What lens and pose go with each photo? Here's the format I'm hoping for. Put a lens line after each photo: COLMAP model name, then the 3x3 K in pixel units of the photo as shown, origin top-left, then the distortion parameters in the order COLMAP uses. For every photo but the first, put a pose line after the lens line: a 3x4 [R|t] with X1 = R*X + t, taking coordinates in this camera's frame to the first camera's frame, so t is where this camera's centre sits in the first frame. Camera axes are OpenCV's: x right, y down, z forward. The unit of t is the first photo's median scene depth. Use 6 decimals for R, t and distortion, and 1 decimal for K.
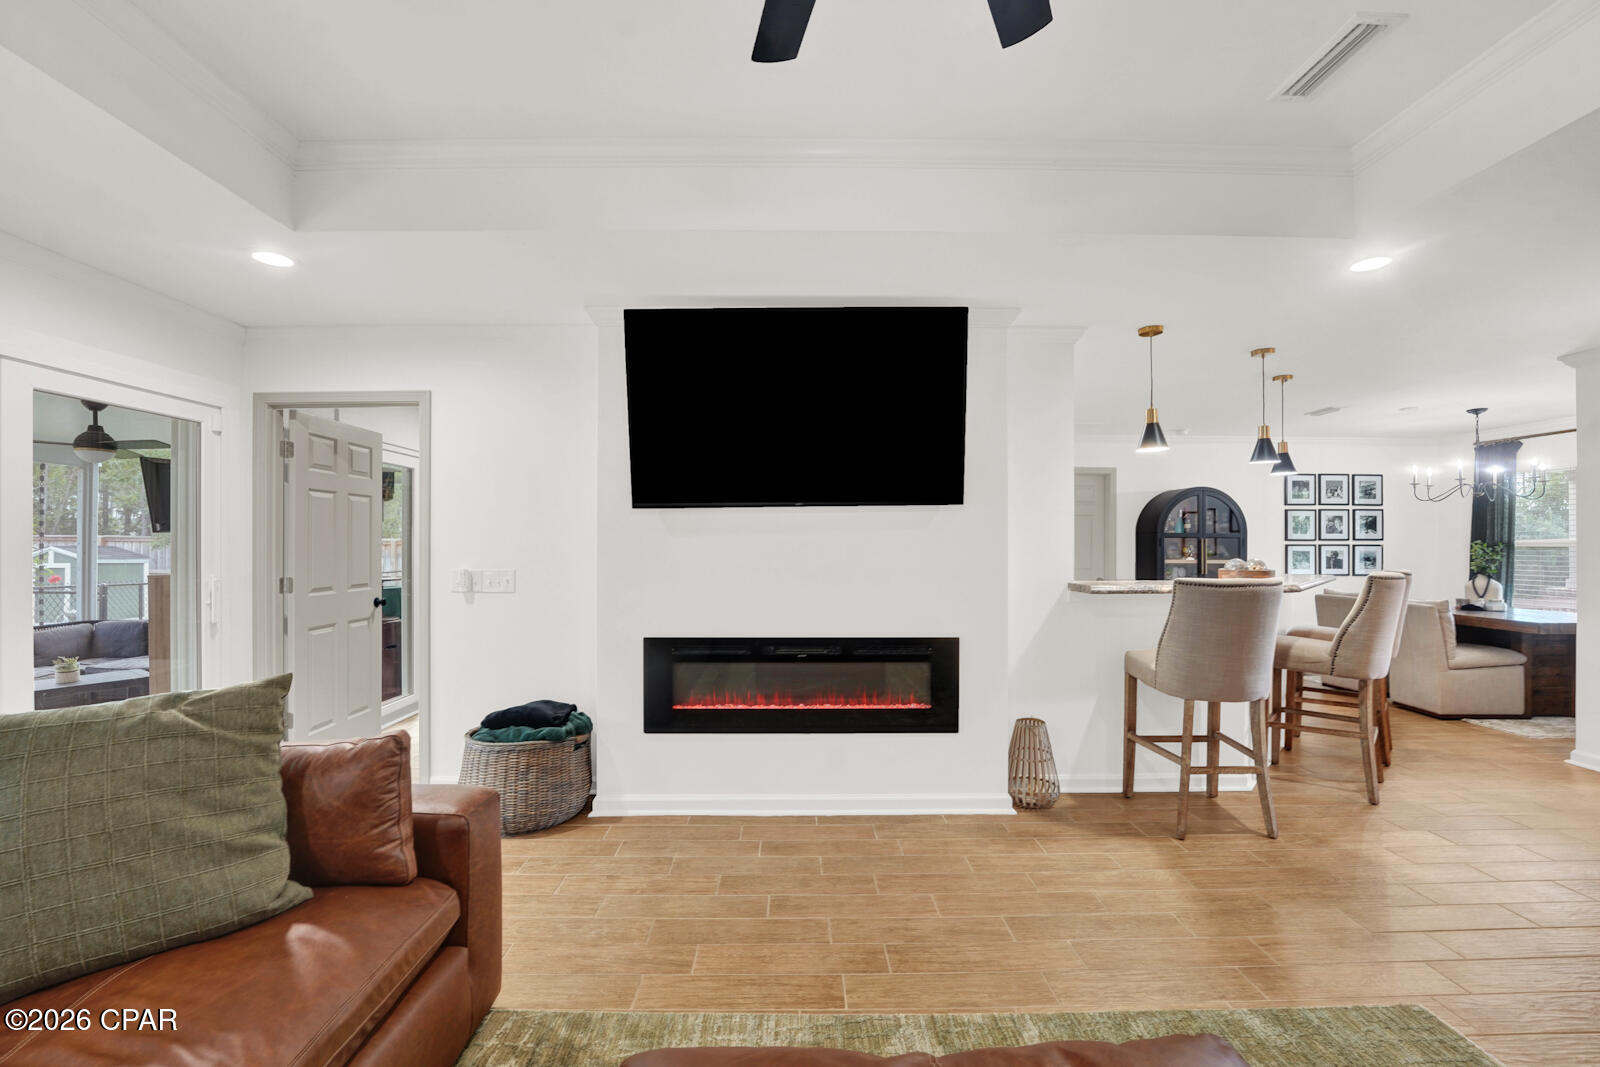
lens RADIAL K [[663.2, 0, 799.1], [0, 663.2, 541.6], [0, 0, 1]] dist [-0.025020, 0.000446]
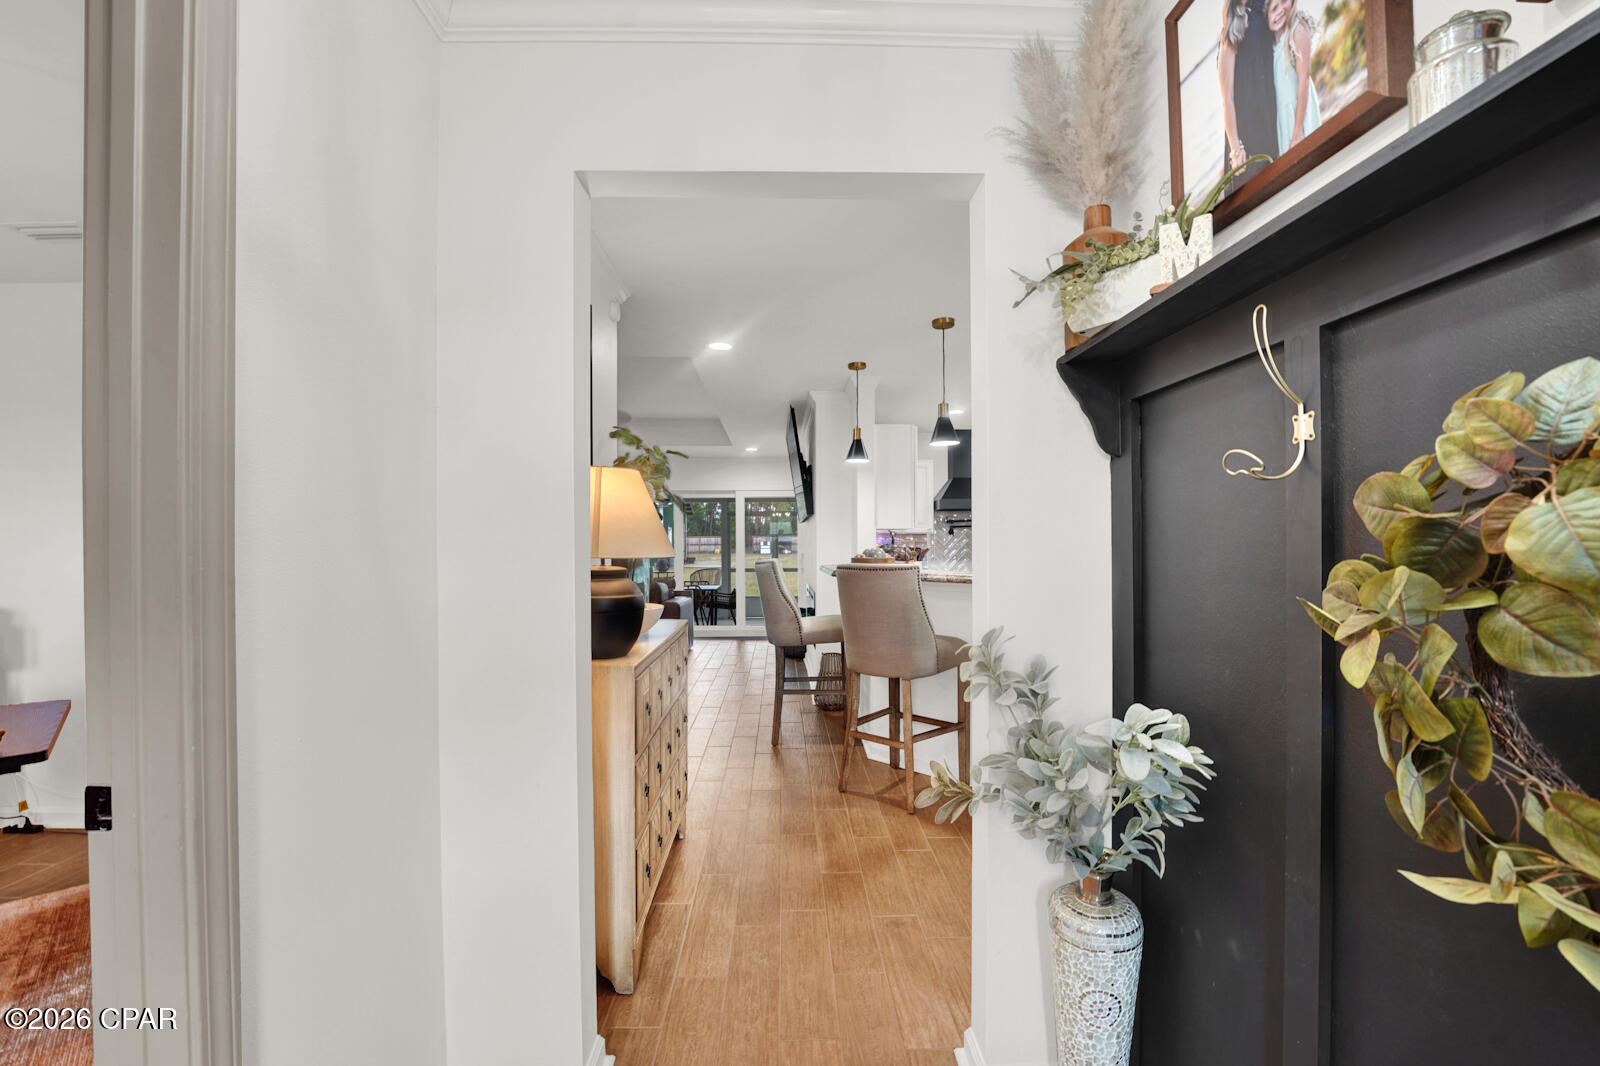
lens RADIAL K [[676.5, 0, 804.5], [0, 676.5, 538.1], [0, 0, 1]] dist [-0.023817, 0.004400]
pose [[0.025593, -0.006863, -0.999649, 1.963511], [0.010409, 0.999924, -0.006598, 0.015328], [0.999618, -0.010236, 0.025663, 0.934469]]
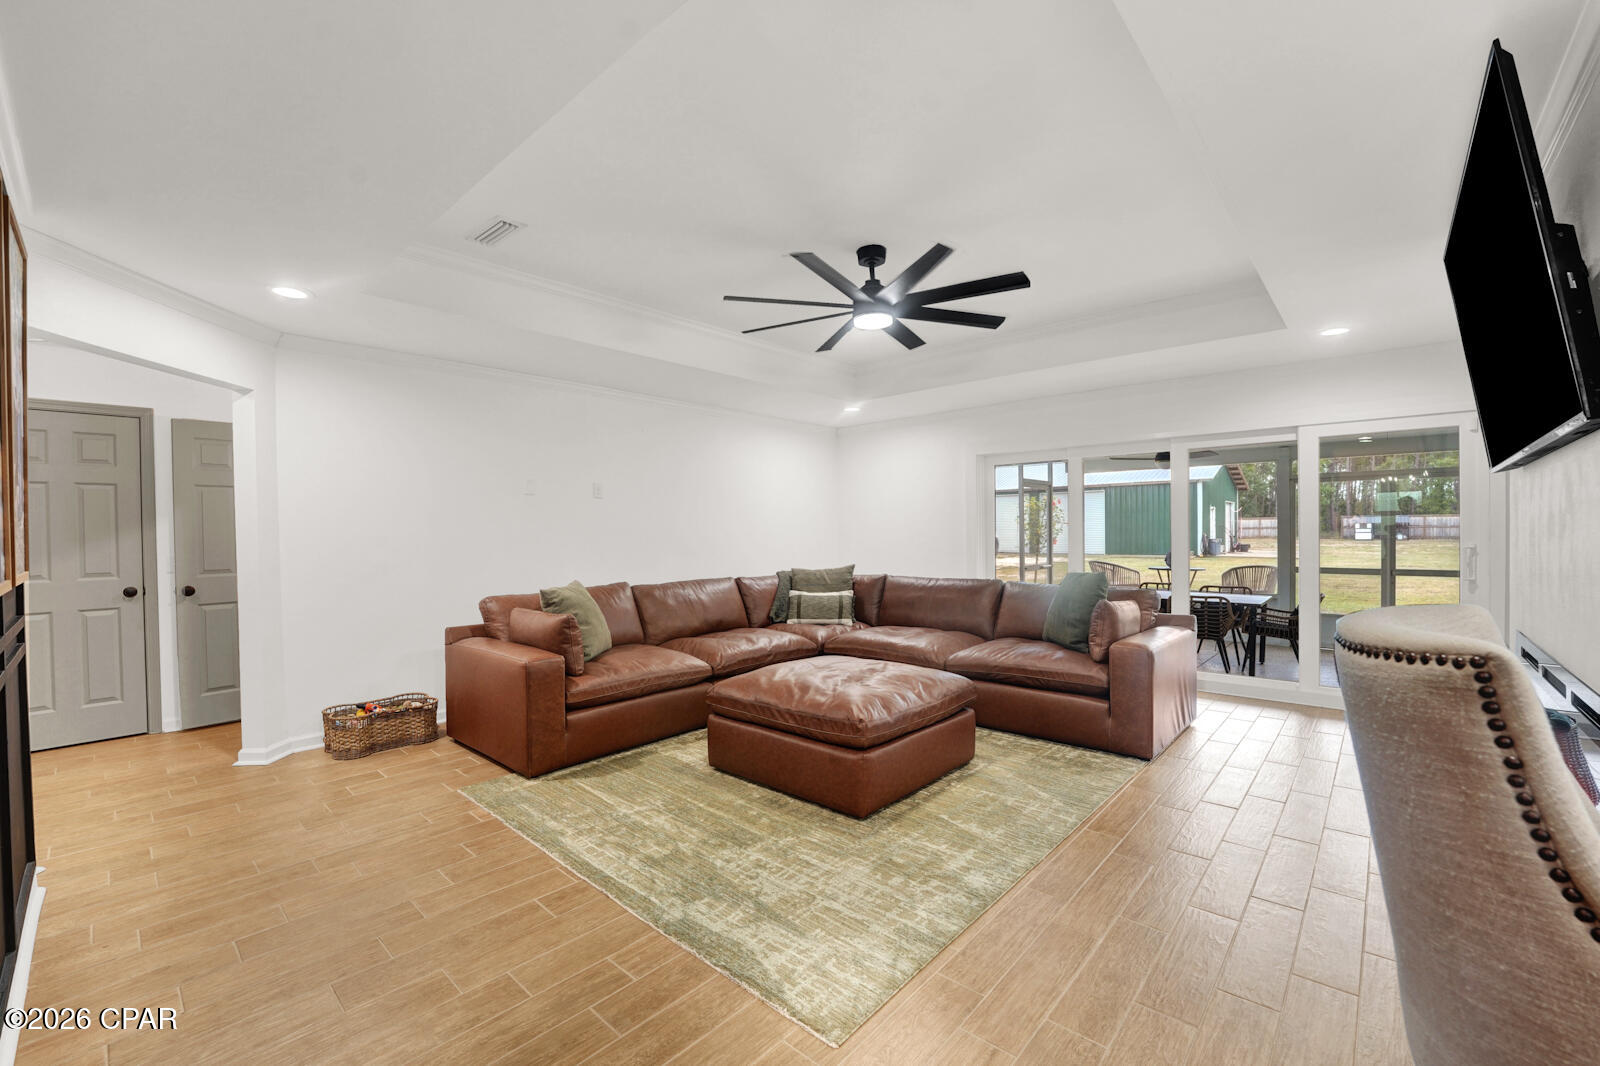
lens RADIAL K [[670.0, 0, 803.3], [0, 670.0, 540.4], [0, 0, 1]] dist [-0.026867, 0.002567]
pose [[-0.671243, 0.017670, -0.741027, 0.933537], [0.014475, 0.999838, 0.010730, 0.013849], [0.741096, -0.003523, -0.671390, 0.886898]]
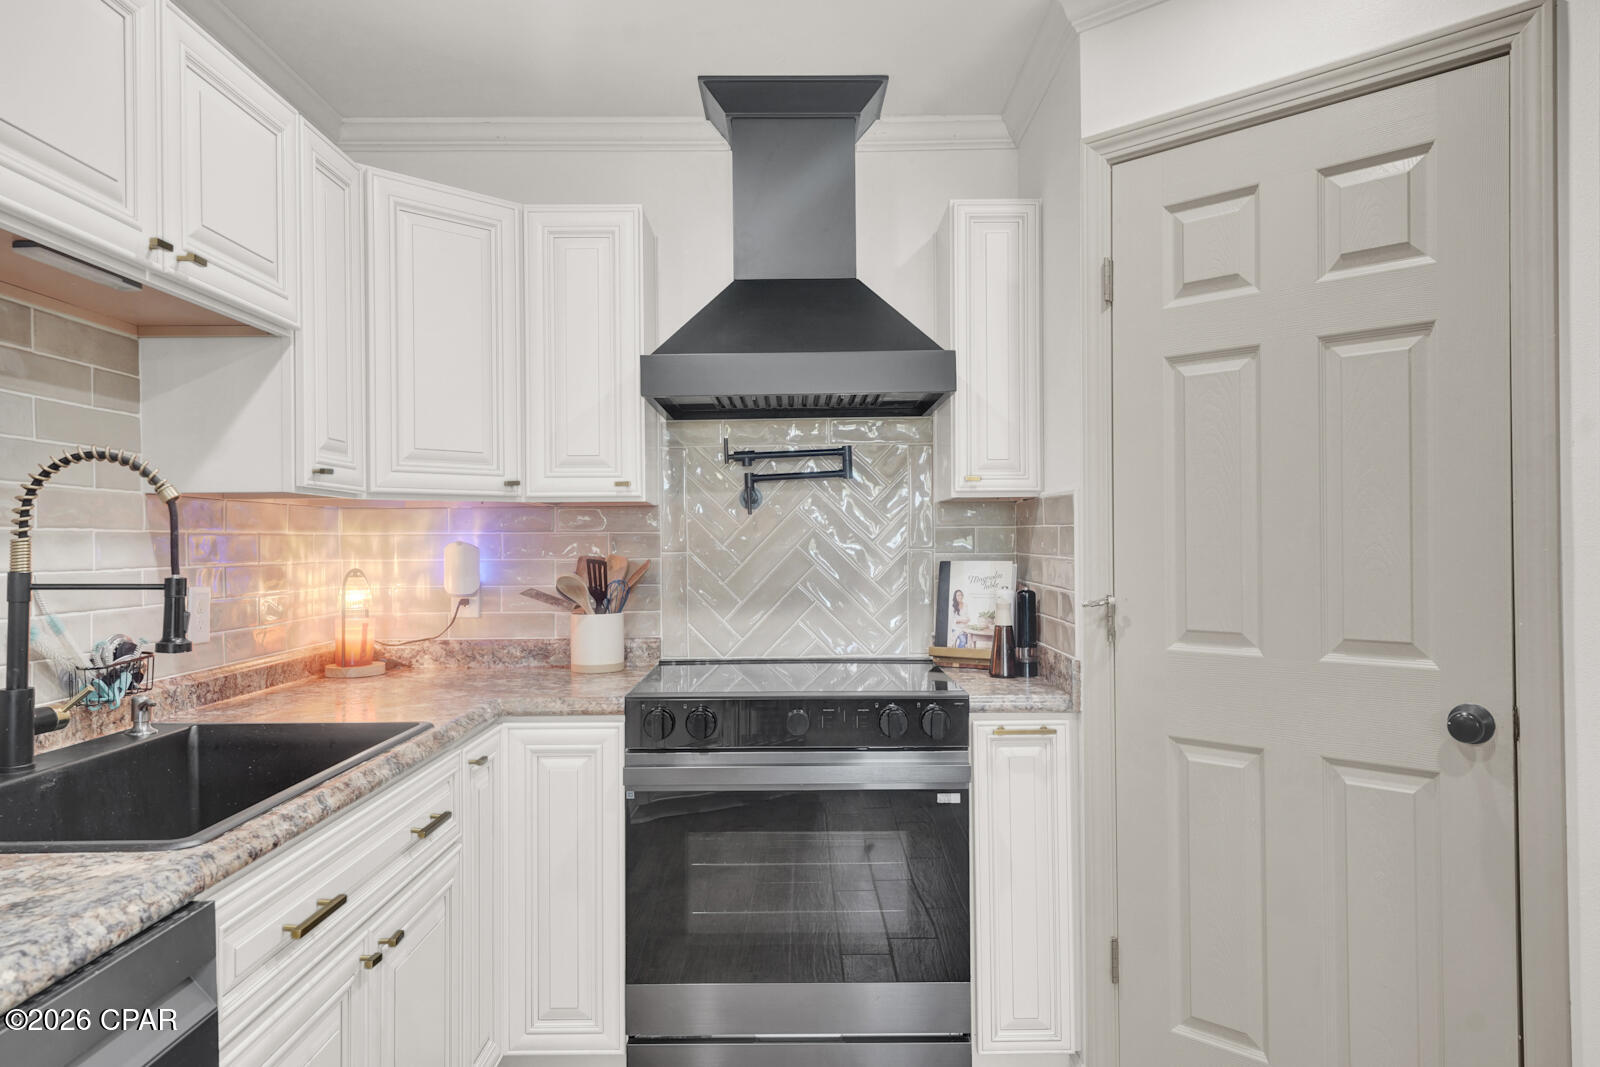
lens RADIAL K [[1058.9, 0, 800.0], [0, 1058.9, 533.5], [0, 0, 1]] dist [0.037087, -0.000188]
pose [[0.000000, -0.006965, -0.999976, 0.623427], [0.010826, 0.999917, -0.006965, 0.023215], [0.999941, -0.010826, 0.000075, 1.530579]]
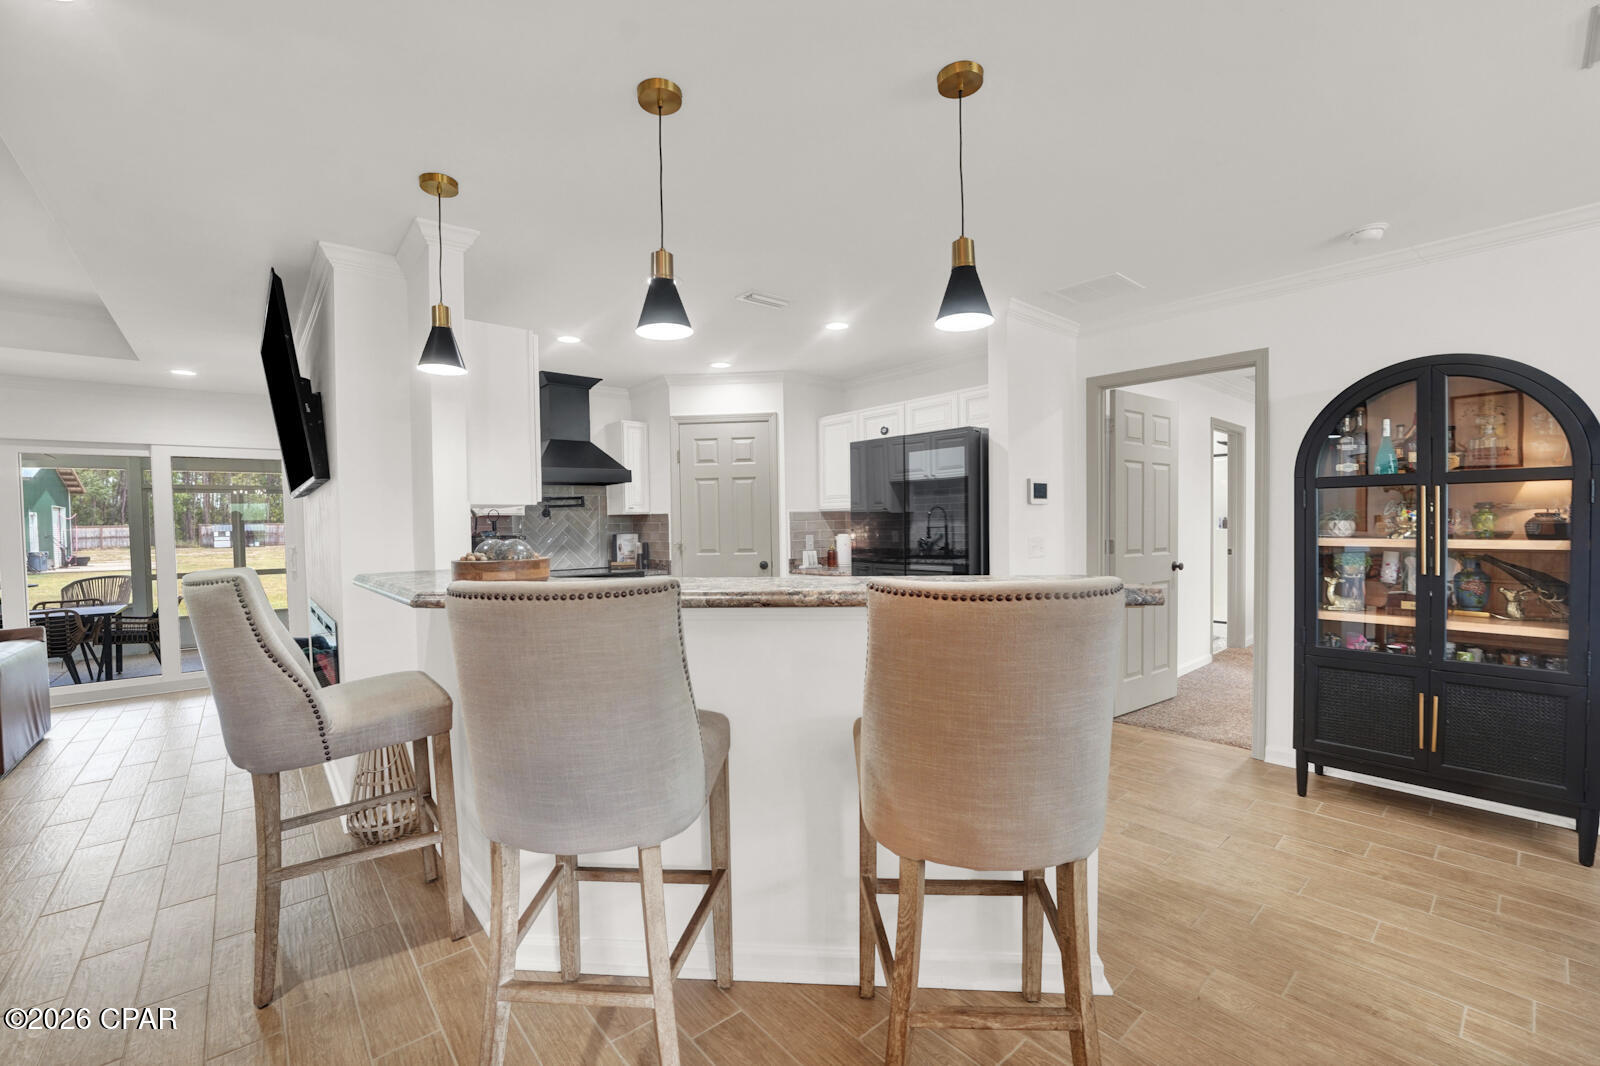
lens RADIAL K [[670.0, 0, 803.3], [0, 670.0, 540.4], [0, 0, 1]] dist [-0.026867, 0.002567]
pose [[0.638026, 0.009046, -0.769961, 1.372525], [0.021870, 0.999315, 0.029863, 0.016141], [0.769704, -0.035892, 0.637391, 0.920777]]
